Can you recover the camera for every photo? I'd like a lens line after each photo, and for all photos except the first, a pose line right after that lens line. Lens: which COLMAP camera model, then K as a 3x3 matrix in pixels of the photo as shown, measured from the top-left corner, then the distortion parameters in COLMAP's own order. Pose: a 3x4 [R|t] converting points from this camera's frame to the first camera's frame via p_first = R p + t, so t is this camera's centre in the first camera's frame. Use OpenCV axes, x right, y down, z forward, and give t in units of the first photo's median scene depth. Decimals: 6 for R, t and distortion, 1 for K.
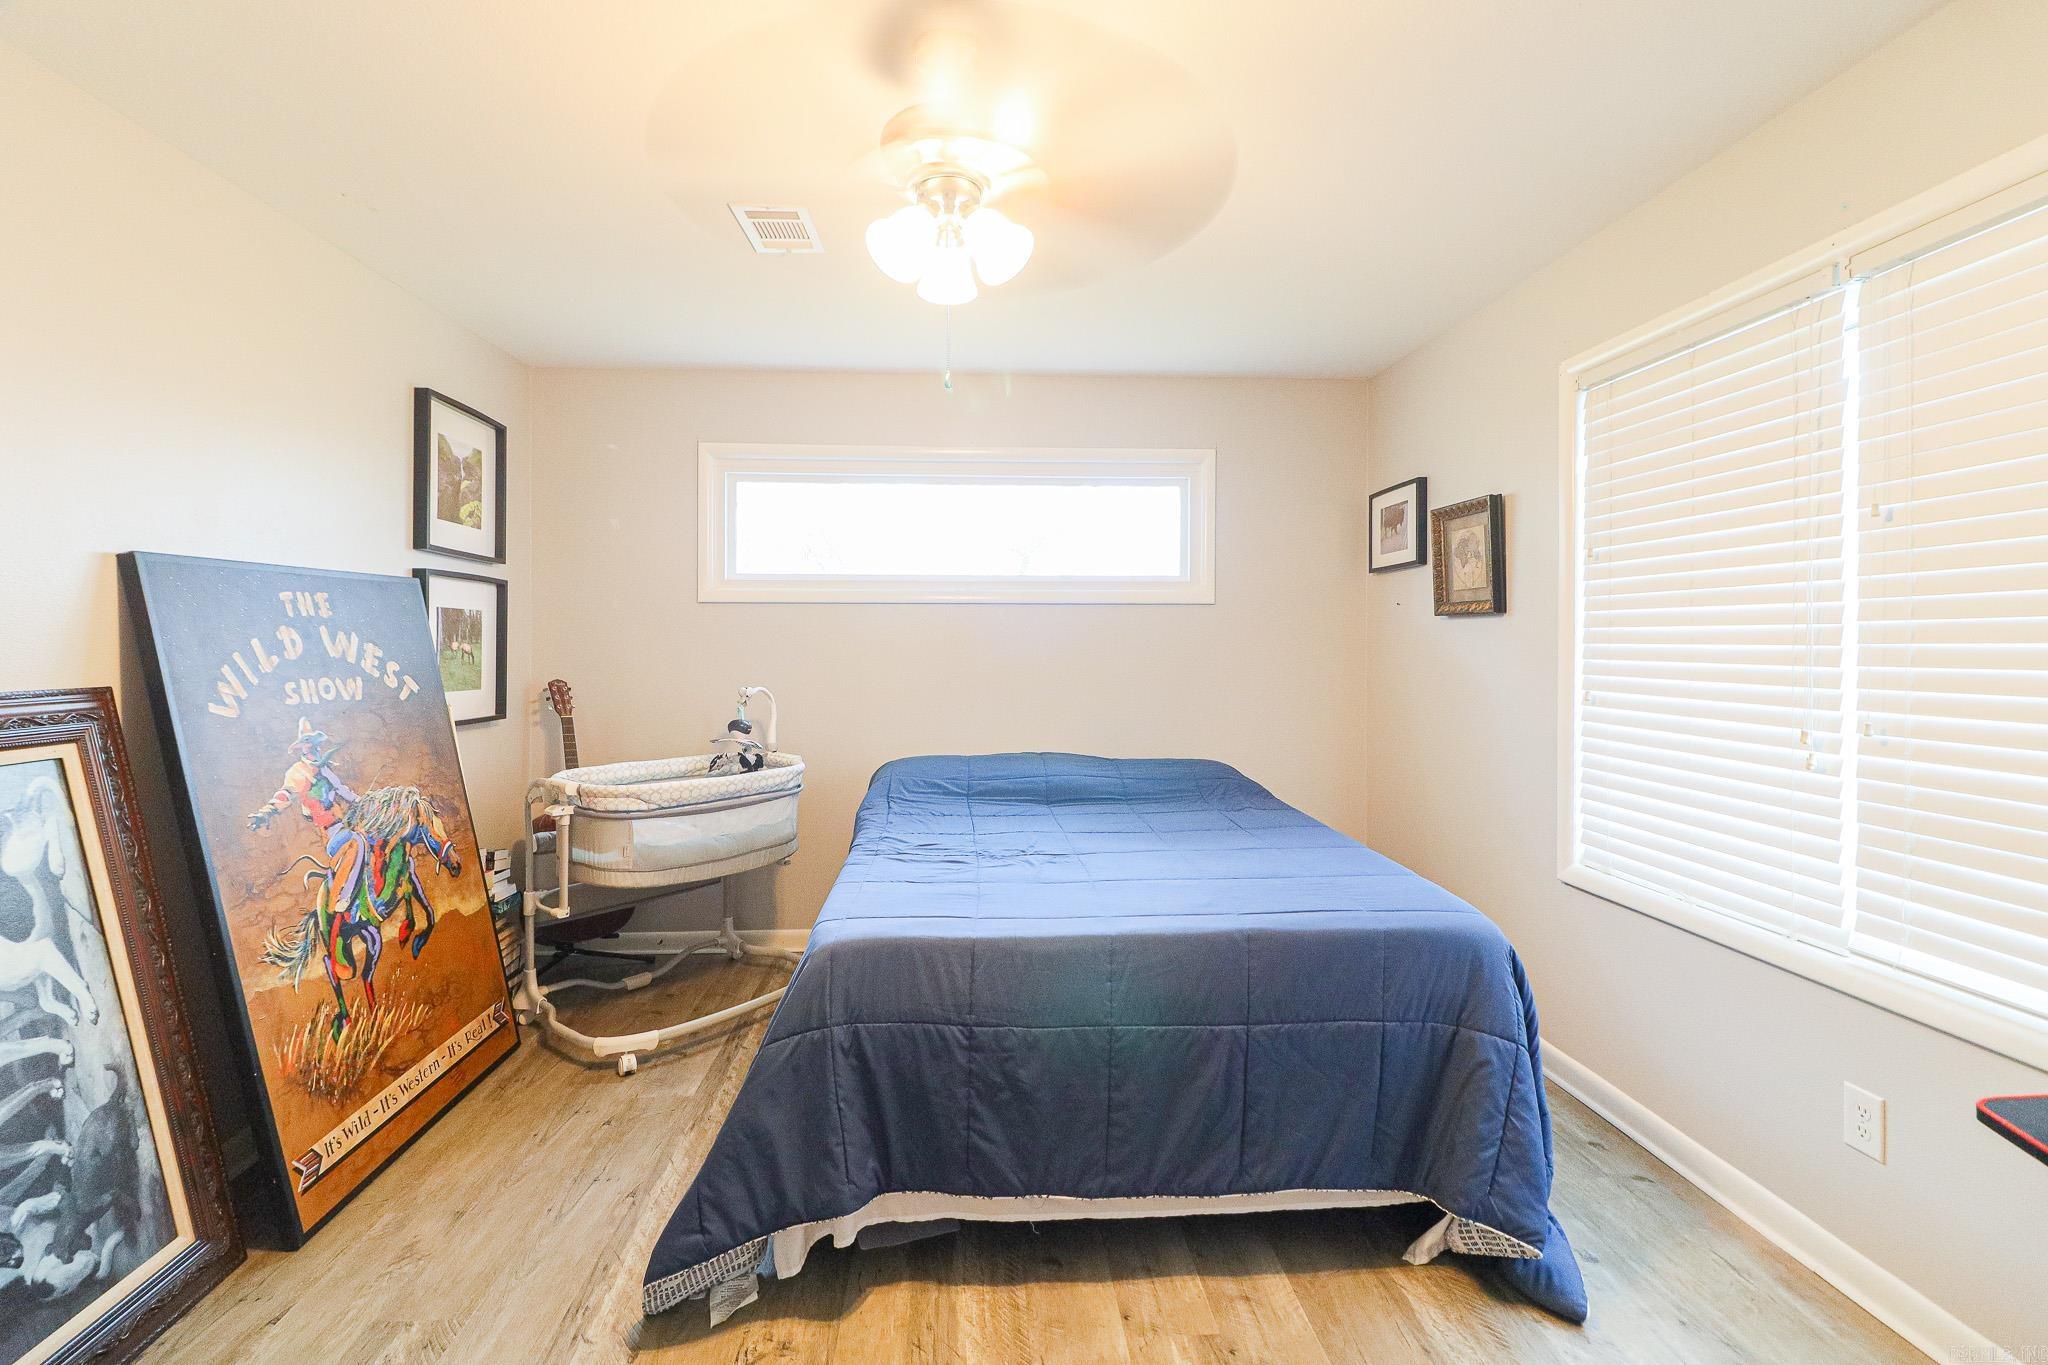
lens RADIAL K [[955.4, 0, 1018.3], [0, 955.4, 651.0], [0, 0, 1]] dist [0.019625, -0.014955]
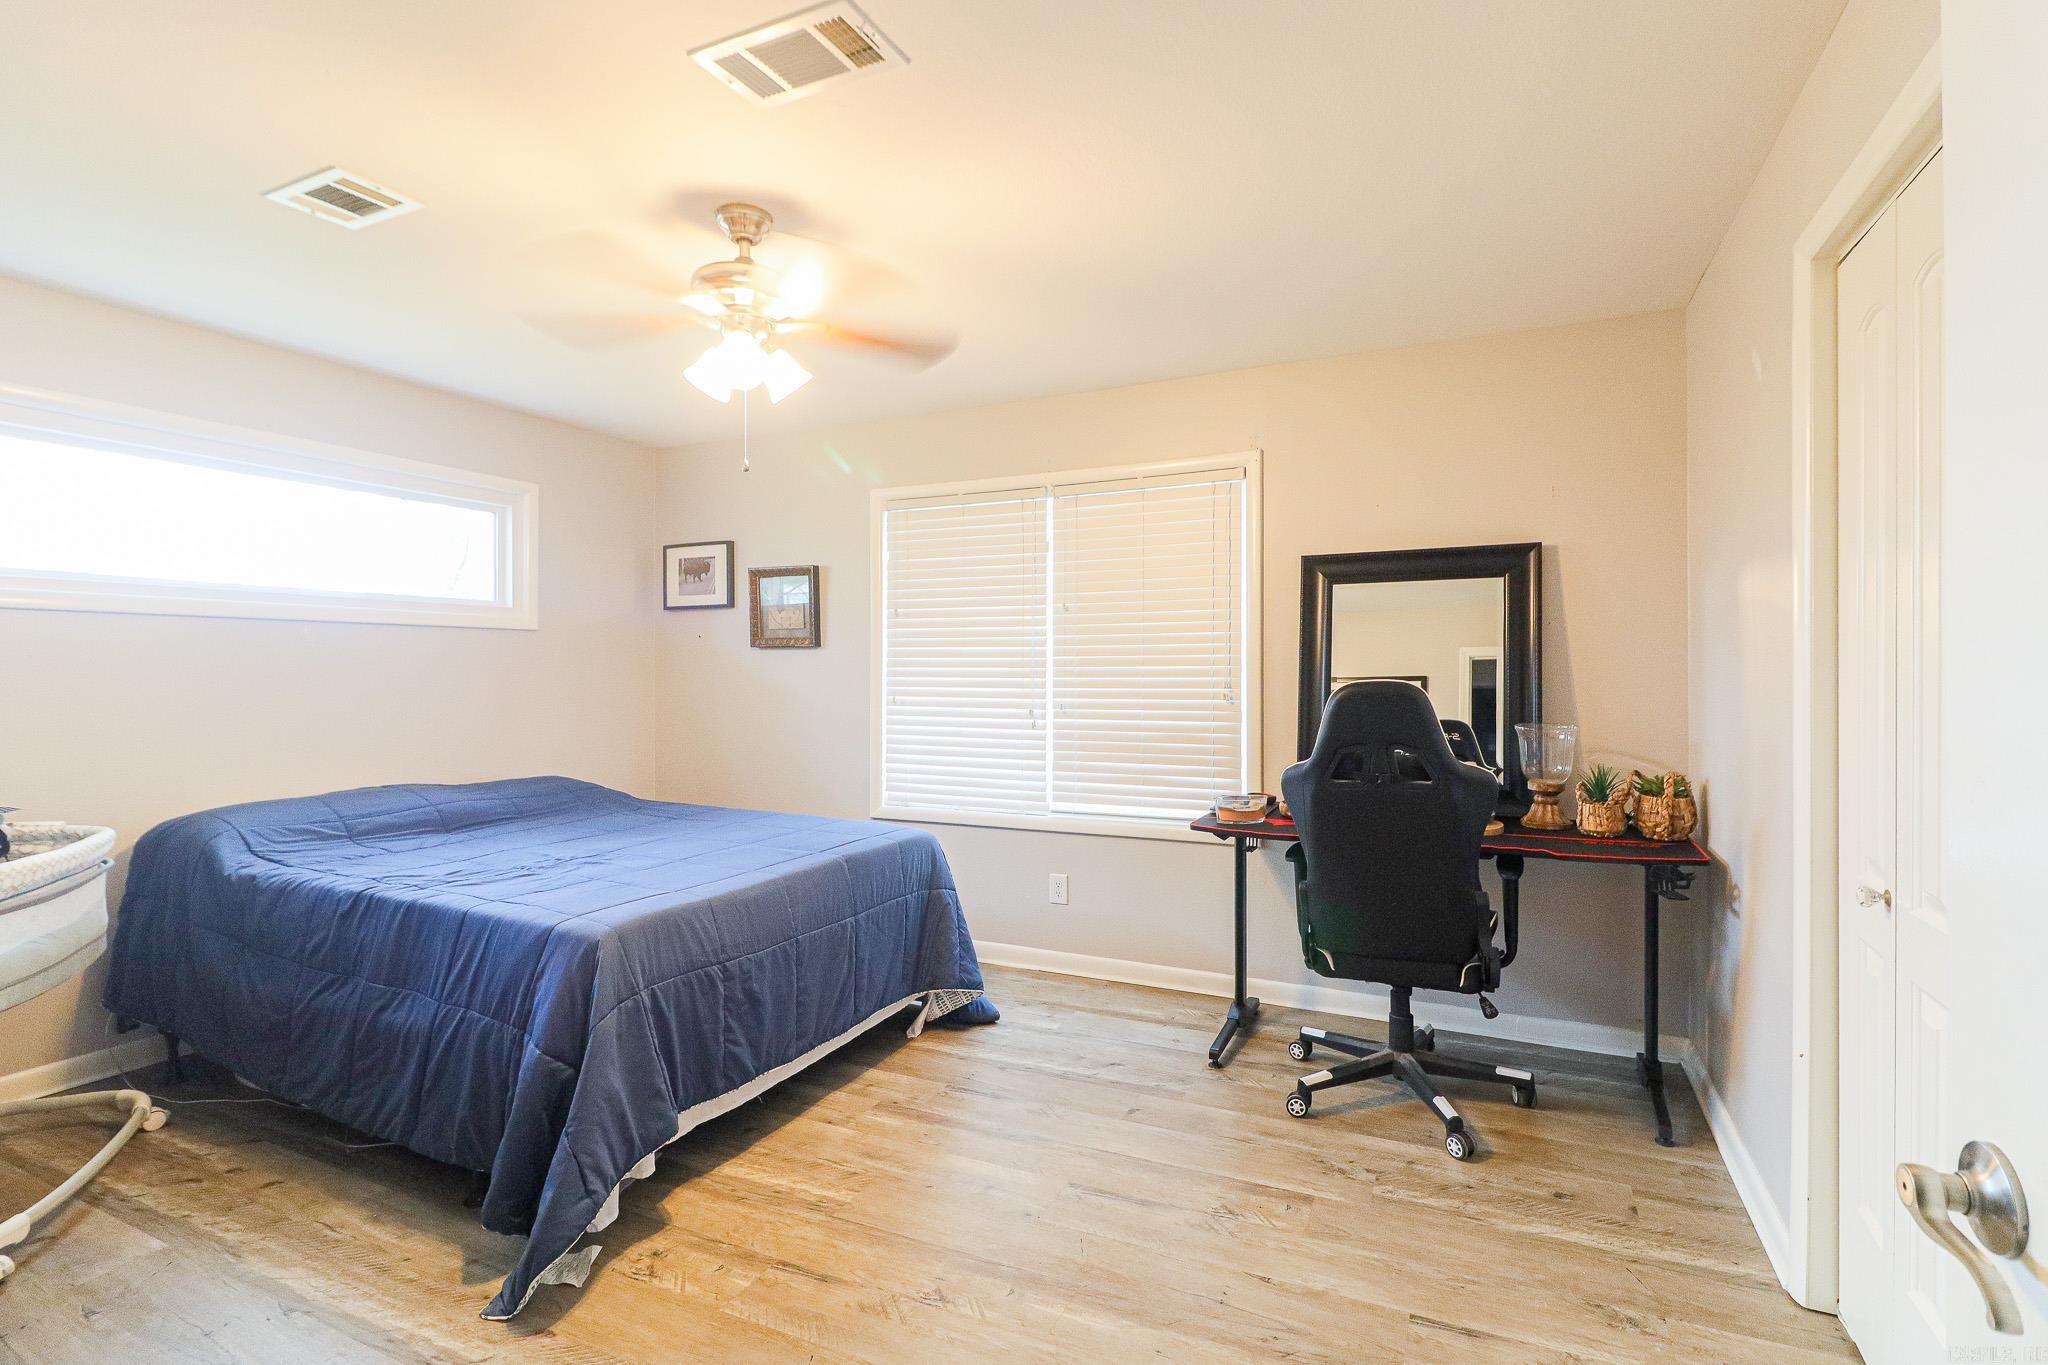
lens RADIAL K [[958.9, 0, 1042.6], [0, 958.9, 677.8], [0, 0, 1]] dist [-0.001933, -0.006901]
pose [[0.470486, -0.006938, 0.882380, -0.981170], [0.007434, 0.999965, 0.003899, 0.007403], [-0.882376, 0.004726, 0.470521, 0.015926]]
